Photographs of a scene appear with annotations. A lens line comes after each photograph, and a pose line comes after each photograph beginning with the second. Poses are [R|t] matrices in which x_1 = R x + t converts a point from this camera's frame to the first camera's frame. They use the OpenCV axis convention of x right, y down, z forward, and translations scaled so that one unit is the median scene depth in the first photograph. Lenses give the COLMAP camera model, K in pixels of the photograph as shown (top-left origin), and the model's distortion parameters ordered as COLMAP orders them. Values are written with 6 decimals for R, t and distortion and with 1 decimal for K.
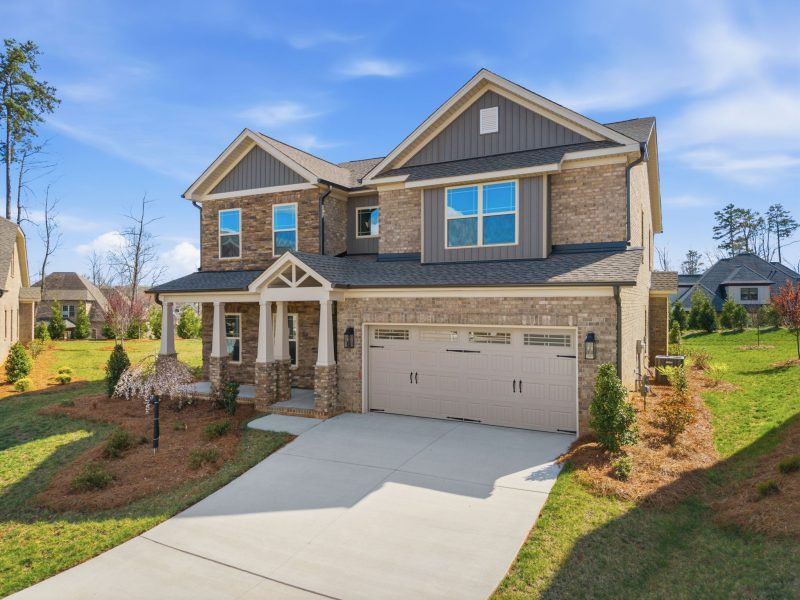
lens RADIAL K [[541.0, 0, 400.0], [0, 541.0, 300.0], [0, 0, 1]] dist [-0.001094, -0.001248]
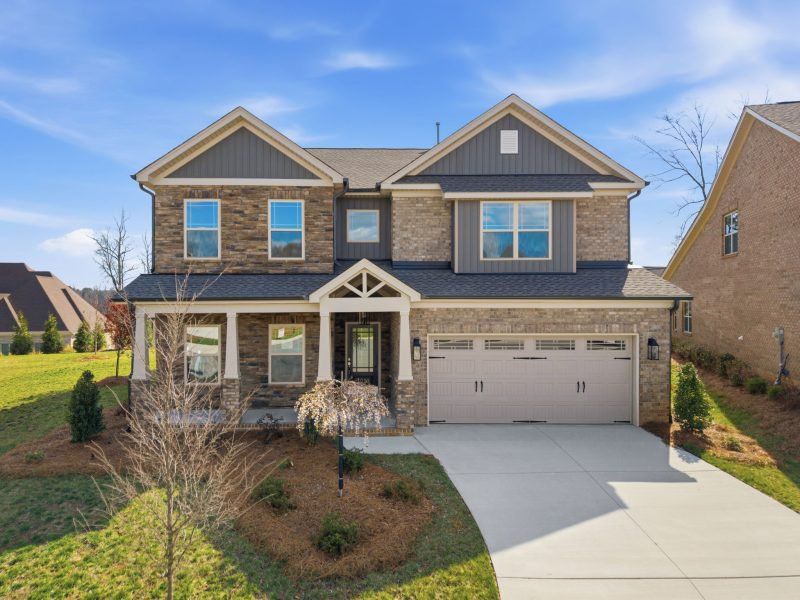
lens RADIAL K [[568.4, 0, 370.8], [0, 568.4, 298.8], [0, 0, 1]] dist [0.000777, 0.000610]
pose [[0.879164, 0.001872, 0.476515, -0.603862], [-0.002312, 0.999997, 0.000337, -0.019685], [-0.476513, -0.001398, 0.879166, 0.135730]]
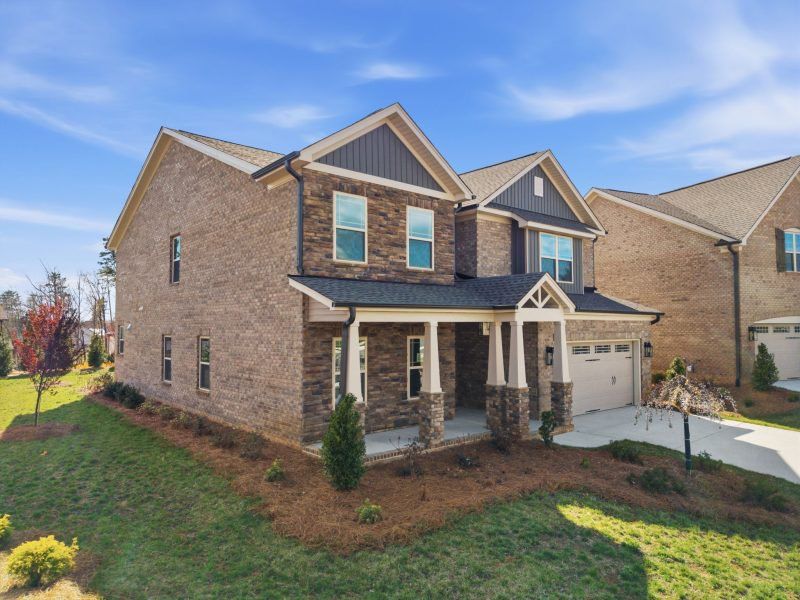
lens RADIAL K [[541.0, 0, 400.0], [0, 541.0, 300.0], [0, 0, 1]] dist [-0.001094, -0.001248]
pose [[0.383410, 0.048138, 0.922323, -1.145941], [-0.002791, 0.998697, -0.050964, 0.012886], [-0.923574, 0.016966, 0.383044, 0.797361]]
